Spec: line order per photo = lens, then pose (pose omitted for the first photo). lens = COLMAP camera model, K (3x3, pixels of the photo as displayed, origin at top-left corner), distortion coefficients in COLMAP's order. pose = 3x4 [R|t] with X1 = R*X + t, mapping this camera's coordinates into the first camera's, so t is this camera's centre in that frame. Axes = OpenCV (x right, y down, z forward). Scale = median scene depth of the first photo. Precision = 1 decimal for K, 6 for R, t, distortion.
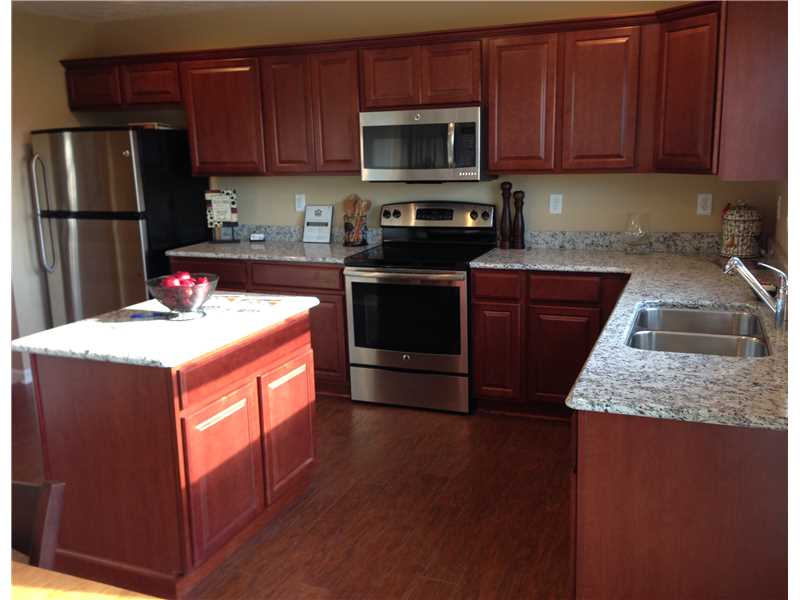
lens RADIAL K [[724.4, 0, 400.0], [0, 724.4, 300.0], [0, 0, 1]] dist [0.100029, -0.167540]
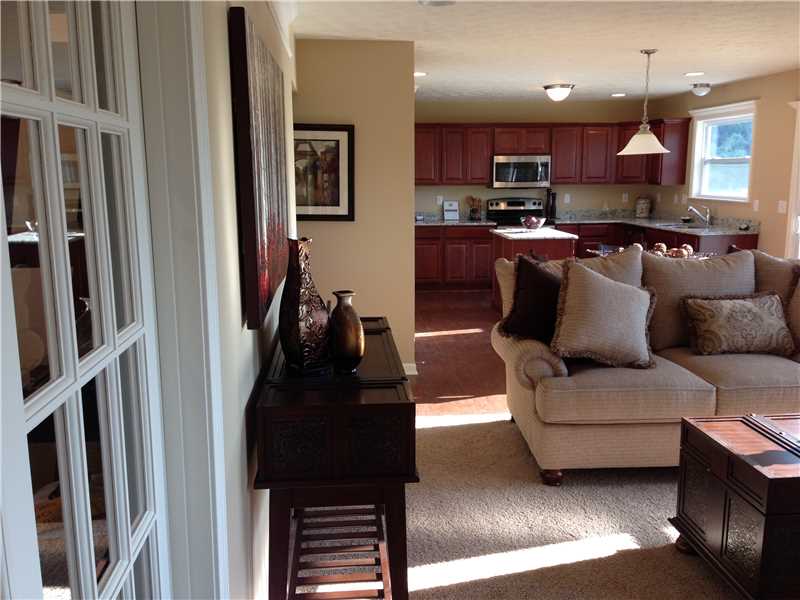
lens RADIAL K [[724.4, 0, 400.0], [0, 724.4, 300.0], [0, 0, 1]] dist [0.100029, -0.167540]
pose [[0.888053, -0.059208, 0.455912, -1.284867], [0.078413, 0.996649, -0.023304, 0.192433], [-0.453004, 0.056444, 0.889720, -0.753934]]
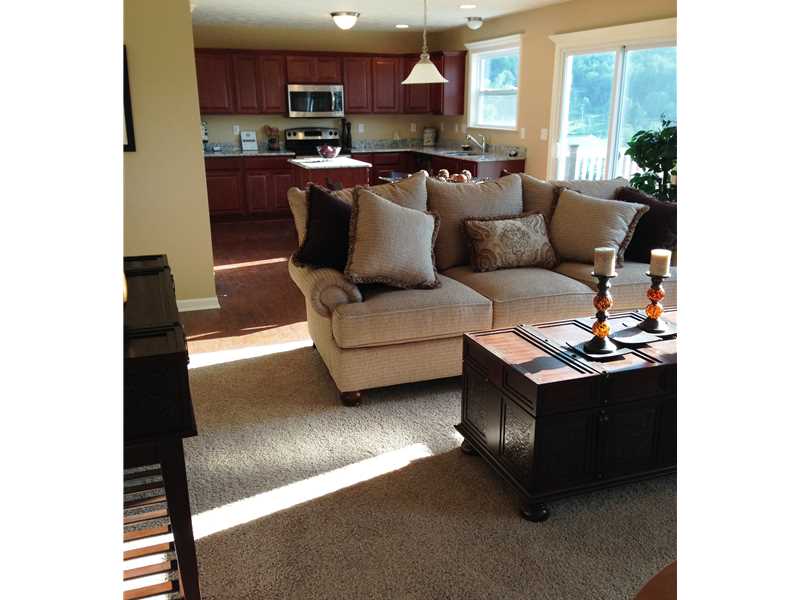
lens RADIAL K [[675.4, 0, 402.9], [0, 675.4, 316.3], [0, 0, 1]] dist [0.057834, -0.001259]
pose [[0.727167, -0.183990, 0.661344, -1.255159], [0.127275, 0.982843, 0.133490, 0.191795], [-0.674558, -0.012897, 0.738109, -0.732155]]
